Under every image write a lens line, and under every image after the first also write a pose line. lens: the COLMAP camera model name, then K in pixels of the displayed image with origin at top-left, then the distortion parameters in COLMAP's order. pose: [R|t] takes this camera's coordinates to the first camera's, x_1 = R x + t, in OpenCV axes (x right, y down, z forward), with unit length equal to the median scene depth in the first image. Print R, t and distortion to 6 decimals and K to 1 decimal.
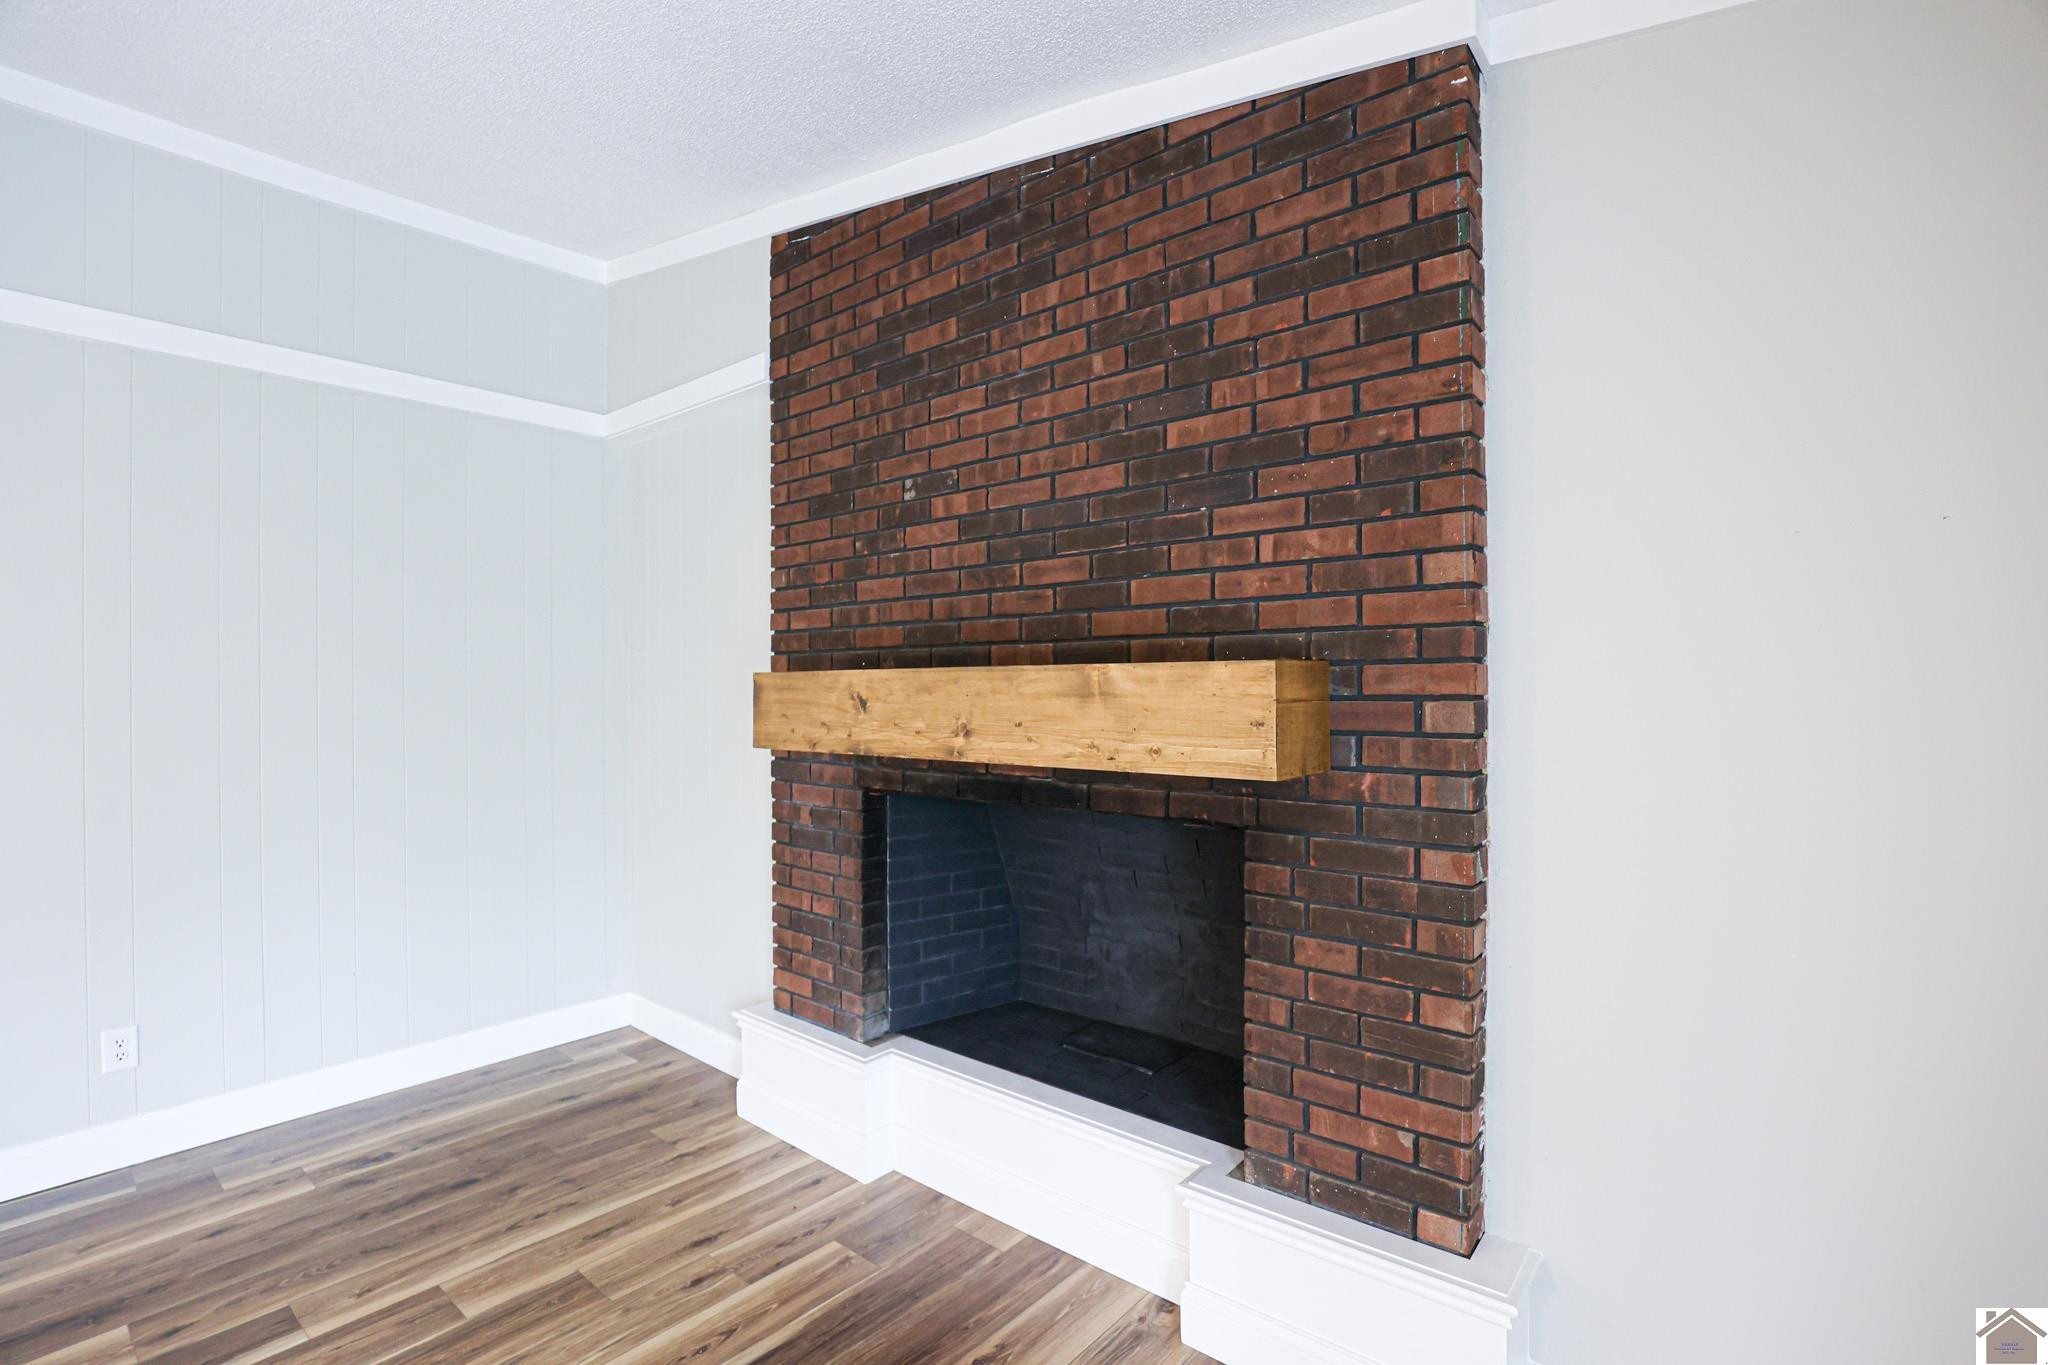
lens RADIAL K [[944.9, 0, 1027.6], [0, 944.9, 679.1], [0, 0, 1]] dist [-0.026359, 0.000888]
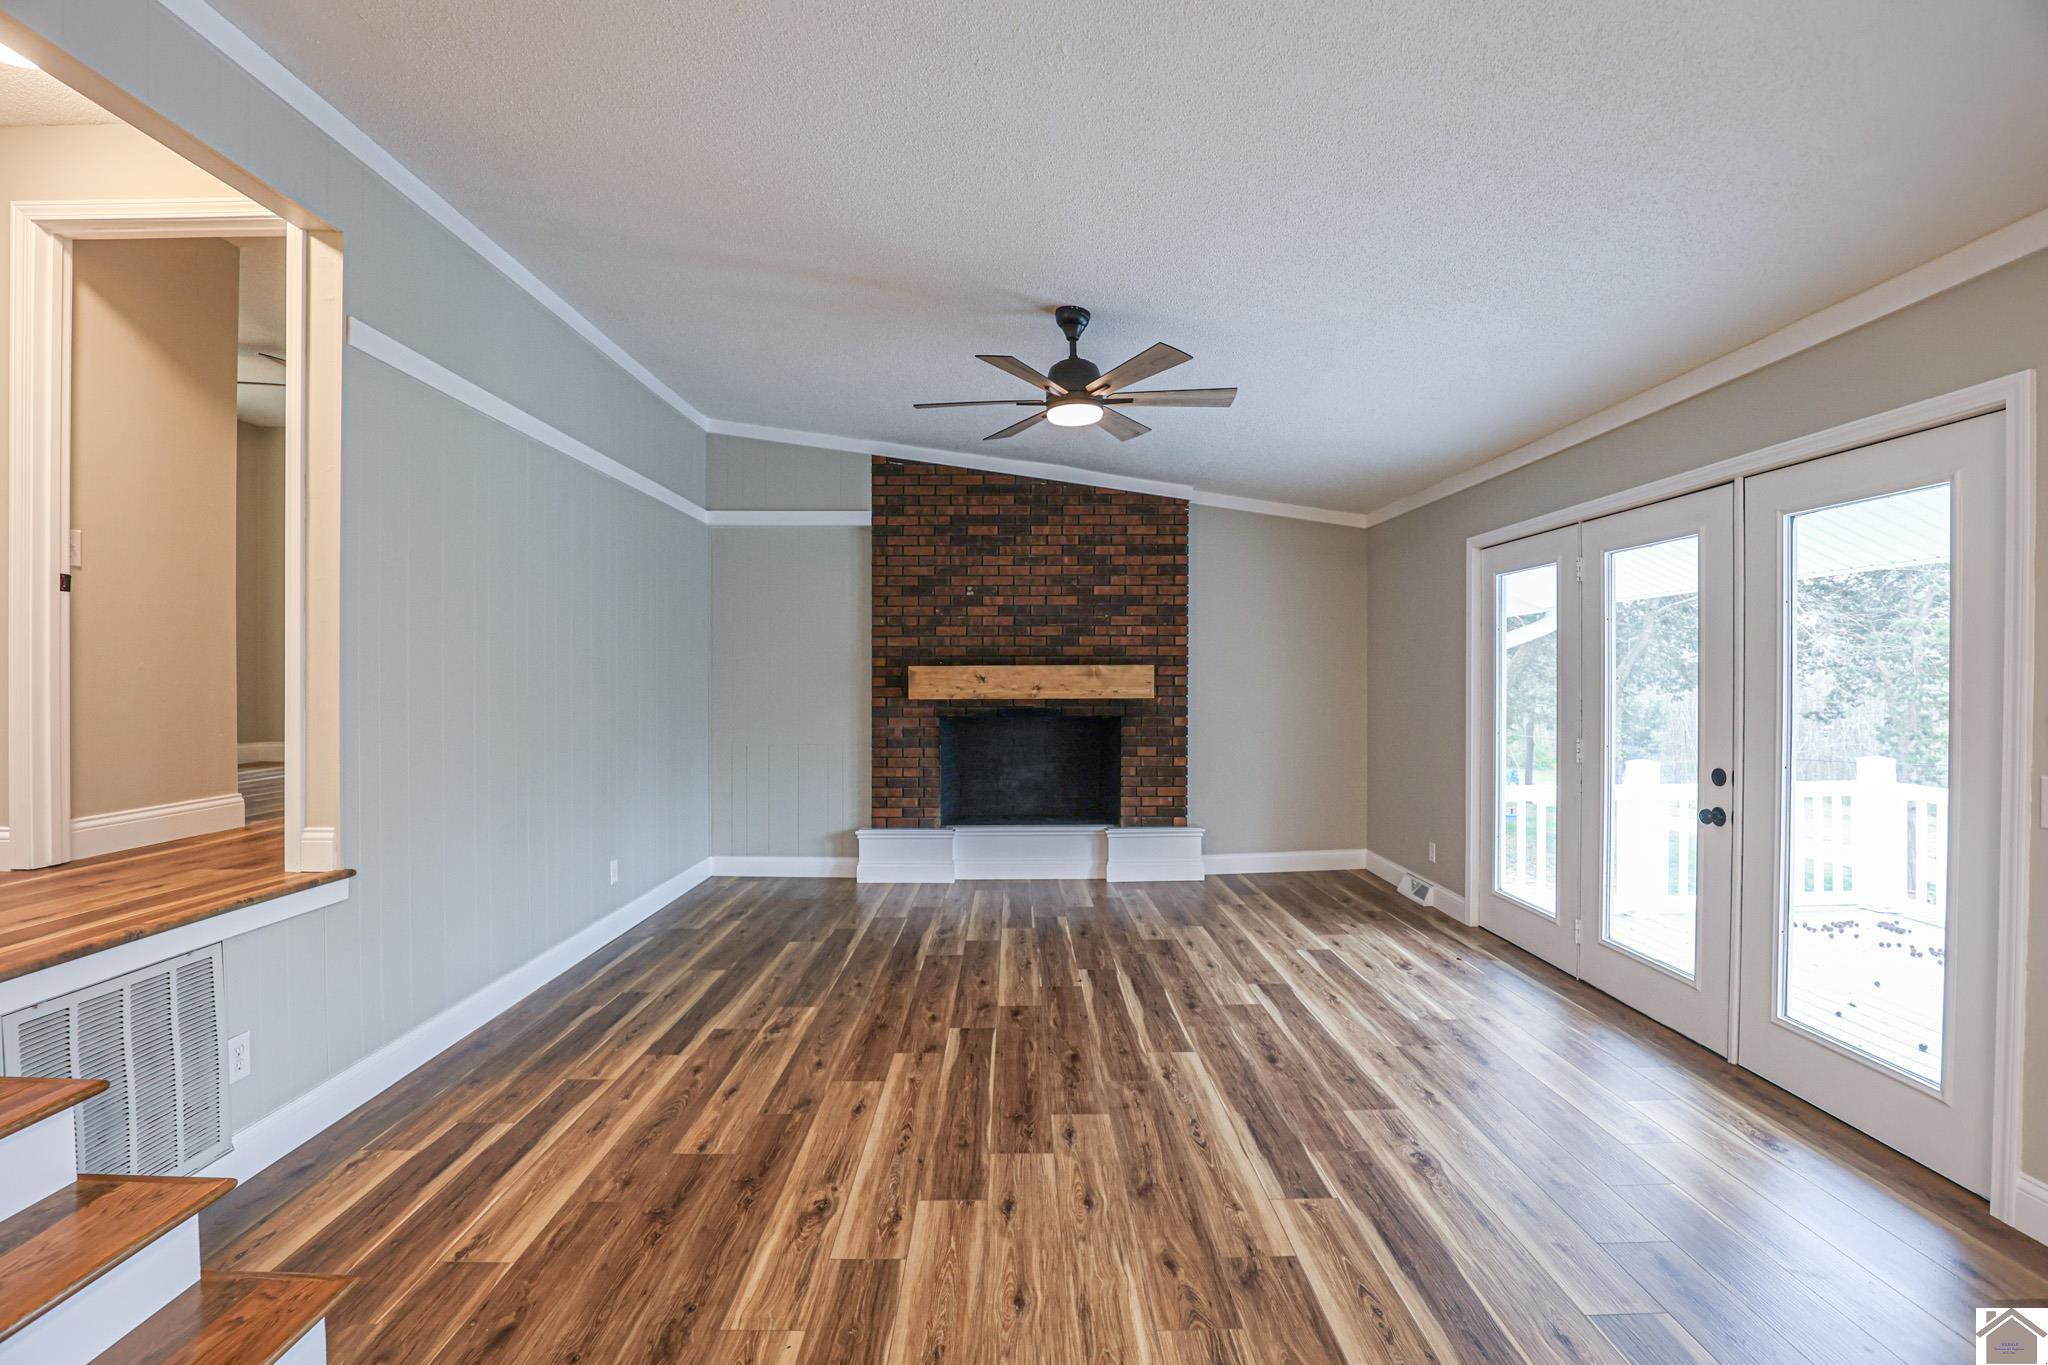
lens RADIAL K [[958.4, 0, 1029.7], [0, 958.4, 675.4], [0, 0, 1]] dist [-0.031299, 0.005224]
pose [[0.751586, 0.005213, 0.659614, -1.779011], [-0.004763, 0.999986, -0.002476, 0.022237], [-0.659618, -0.001281, 0.751600, -1.031238]]
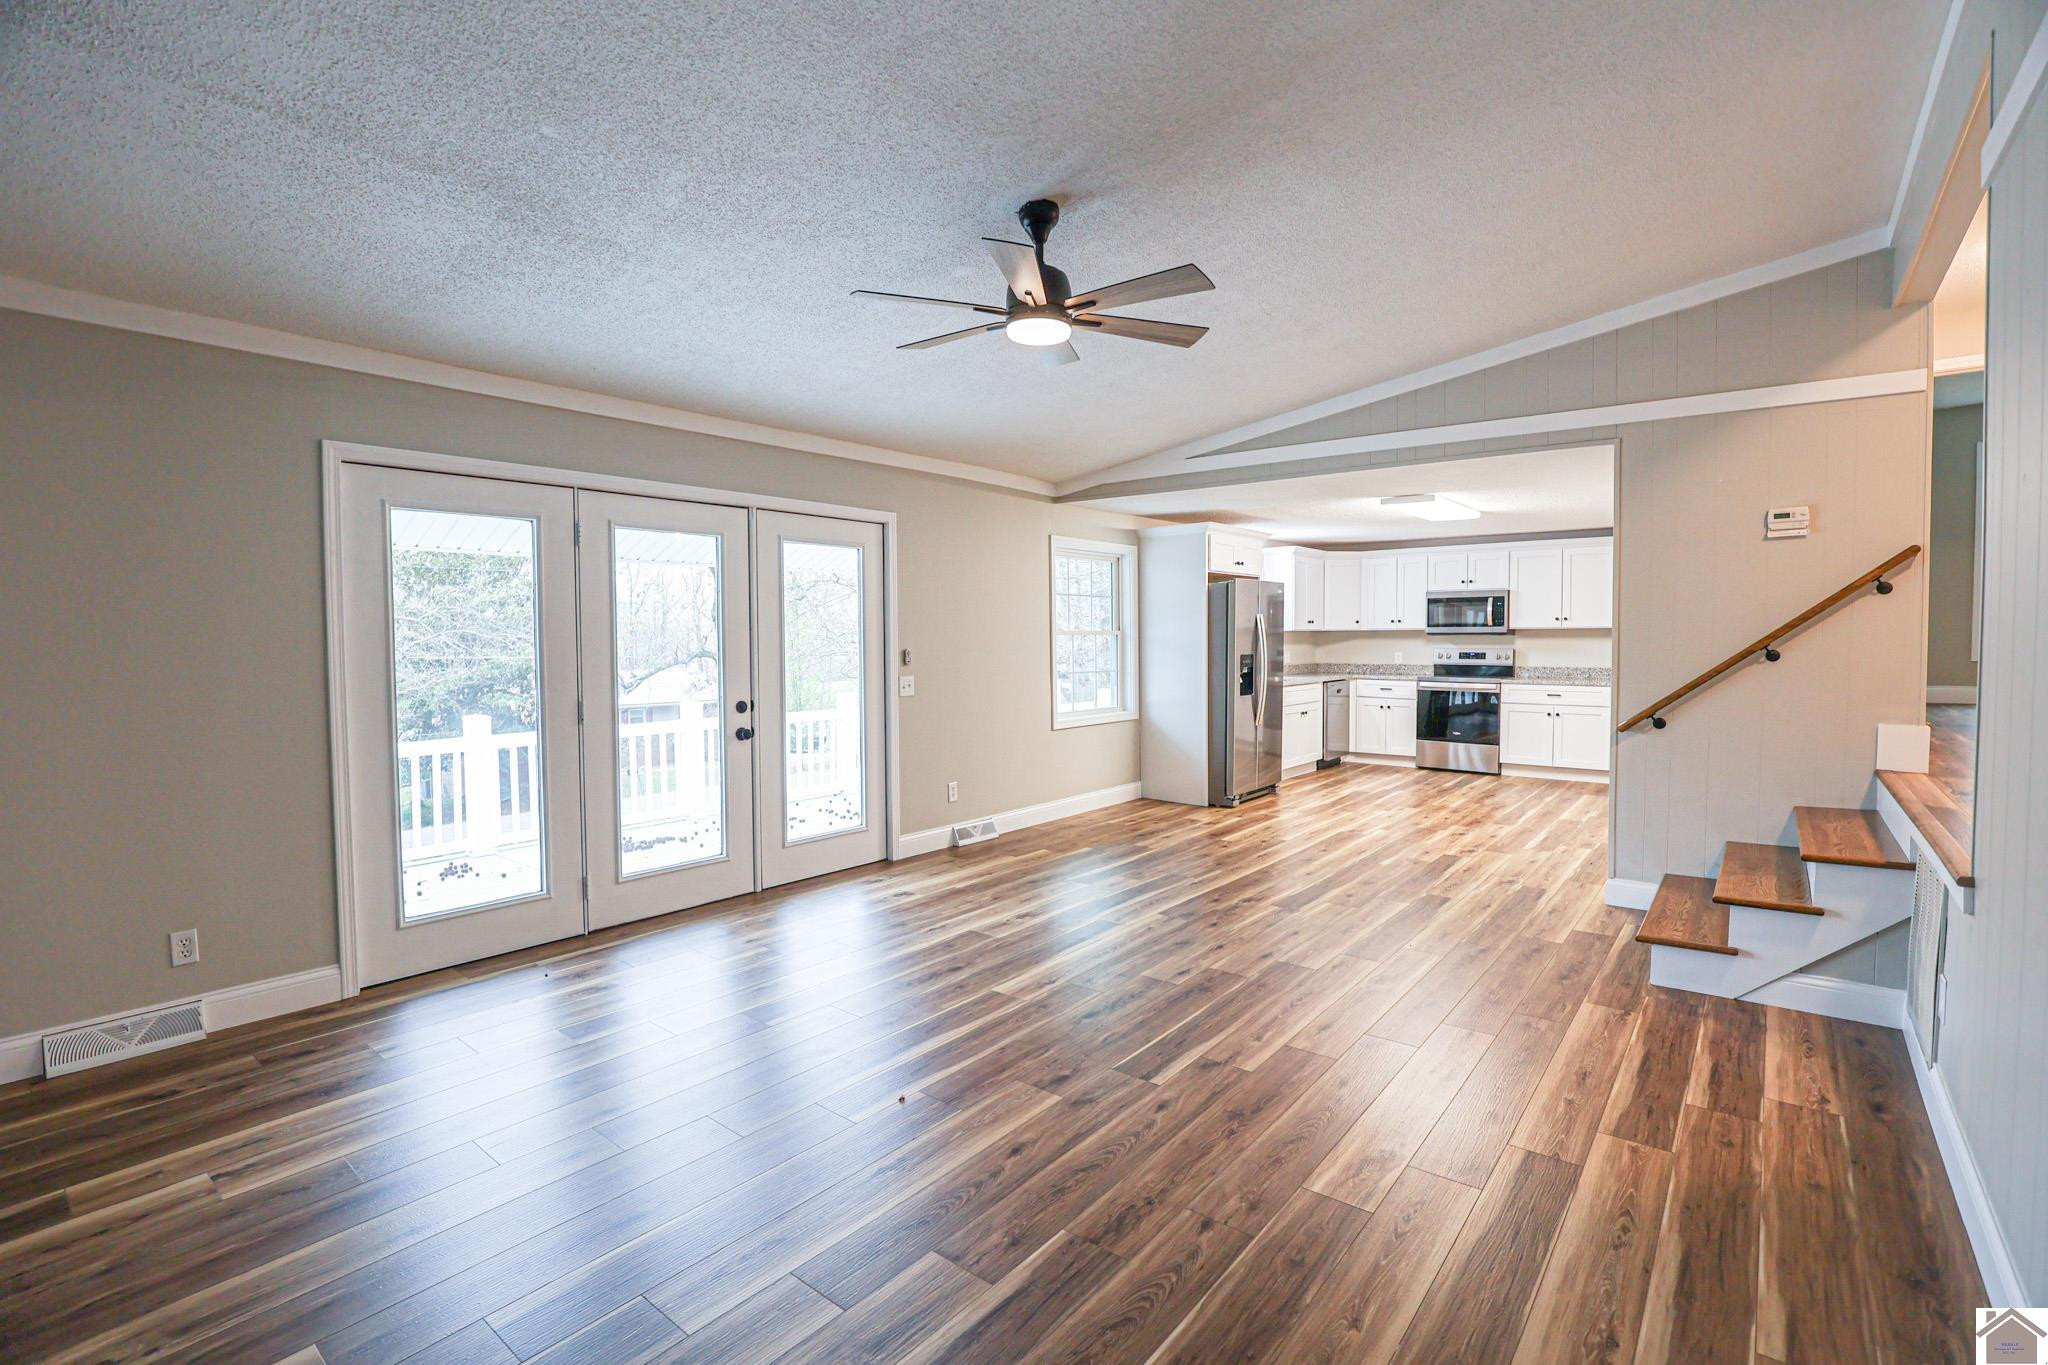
lens RADIAL K [[923.3, 0, 1024.0], [0, 923.3, 682.5], [0, 0, 1]] dist [-0.028910, 0.000094]
pose [[-0.999763, 0.013482, -0.017066, -0.674021], [0.012648, 0.998763, 0.048099, 0.022338], [0.017693, 0.047871, -0.998697, 1.338590]]
